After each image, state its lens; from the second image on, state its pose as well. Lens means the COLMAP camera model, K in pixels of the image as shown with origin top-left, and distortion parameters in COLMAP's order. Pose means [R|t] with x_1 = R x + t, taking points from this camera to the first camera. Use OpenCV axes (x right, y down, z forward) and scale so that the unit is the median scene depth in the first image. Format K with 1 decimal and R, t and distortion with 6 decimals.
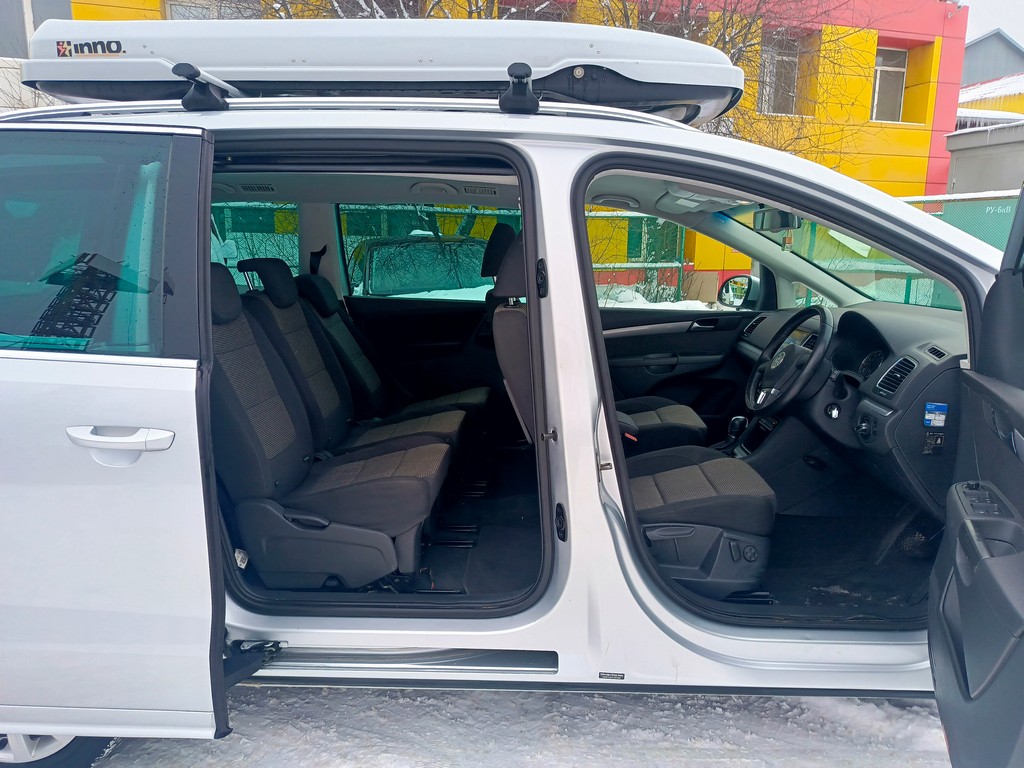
lens RADIAL K [[686.8, 0, 512.1], [0, 686.8, 384.0], [0, 0, 1]] dist [-0.002096, -0.000373]
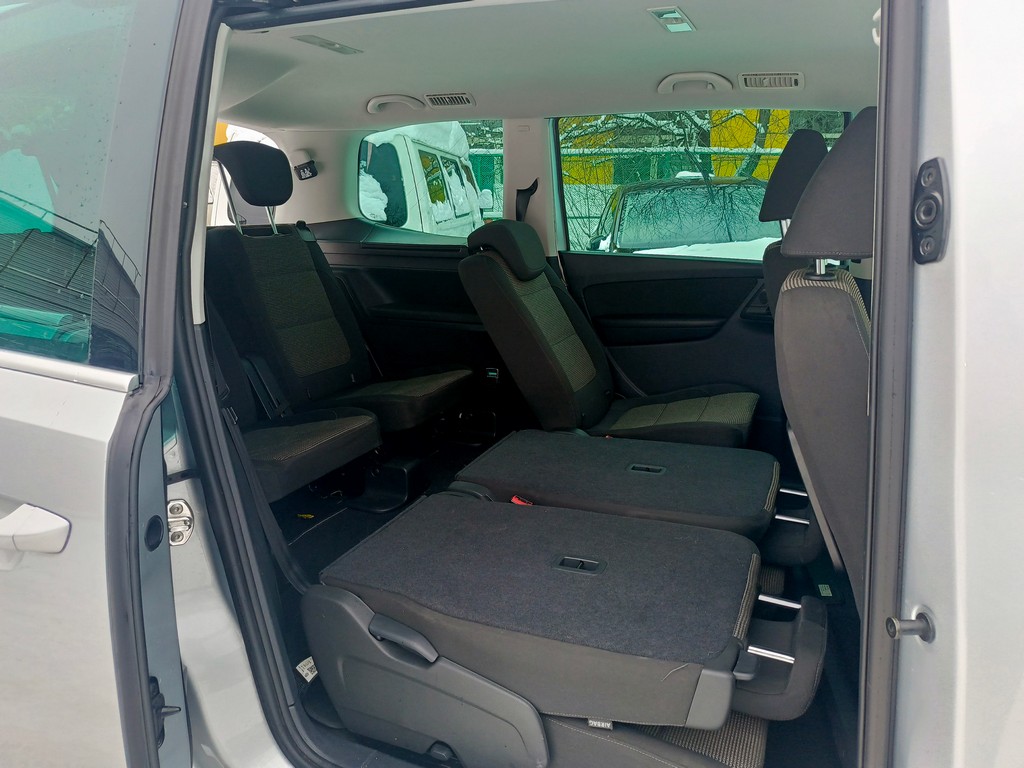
lens RADIAL K [[686.8, 0, 513.4], [0, 686.8, 406.4], [0, 0, 1]] dist [-0.002096, -0.000373]
pose [[0.928944, 0.088706, -0.359436, -0.008419], [-0.053728, 0.992894, 0.106180, -0.026788], [0.366301, -0.079323, 0.927109, 0.200209]]
